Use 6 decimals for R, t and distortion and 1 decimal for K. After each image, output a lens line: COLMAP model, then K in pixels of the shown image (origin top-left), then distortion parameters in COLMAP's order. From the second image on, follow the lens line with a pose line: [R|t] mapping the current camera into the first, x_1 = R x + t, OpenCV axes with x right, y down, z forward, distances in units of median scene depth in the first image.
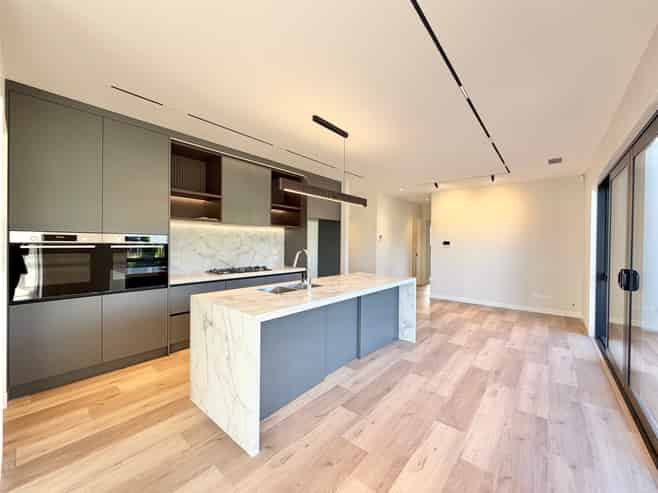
lens RADIAL K [[261.3, 0, 329.0], [0, 261.3, 246.5], [0, 0, 1]] dist [0.012704, -0.000008]
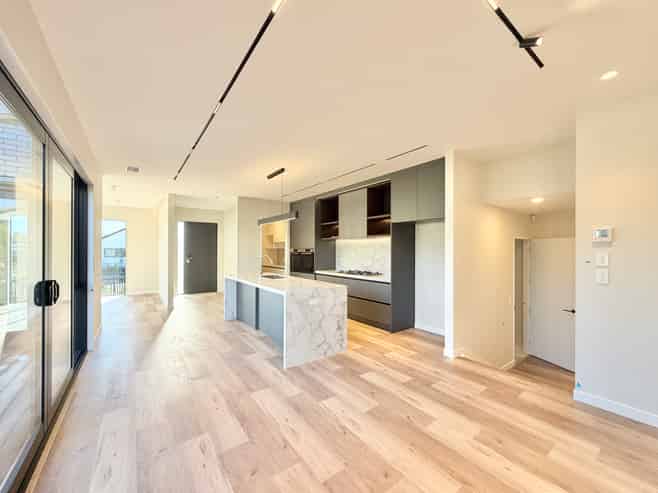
lens RADIAL K [[264.4, 0, 329.0], [0, 264.4, 246.5], [0, 0, 1]] dist [-0.001495, -0.000066]
pose [[-0.229053, -0.030713, -0.972929, 1.109871], [-0.018954, 0.999453, -0.027088, -0.002161], [0.973230, 0.012237, -0.229509, 1.304990]]
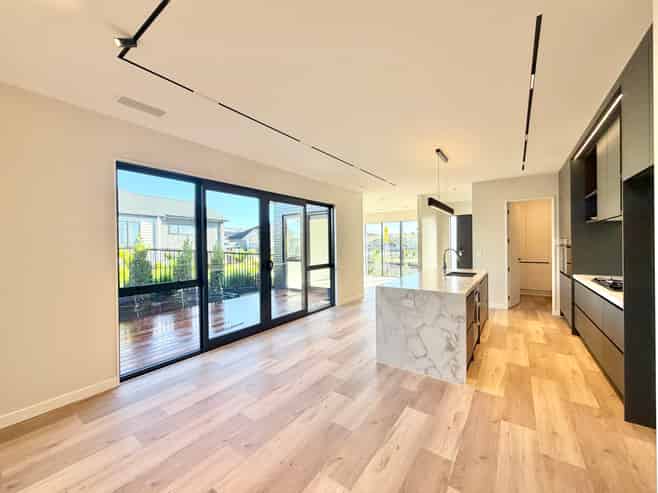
lens RADIAL K [[264.4, 0, 329.0], [0, 264.4, 246.5], [0, 0, 1]] dist [-0.001495, -0.000066]
pose [[-0.996902, 0.000308, -0.078657, 0.541062], [-0.001076, 0.999845, 0.017555, -0.018069], [0.078650, 0.017585, -0.996747, 1.797223]]
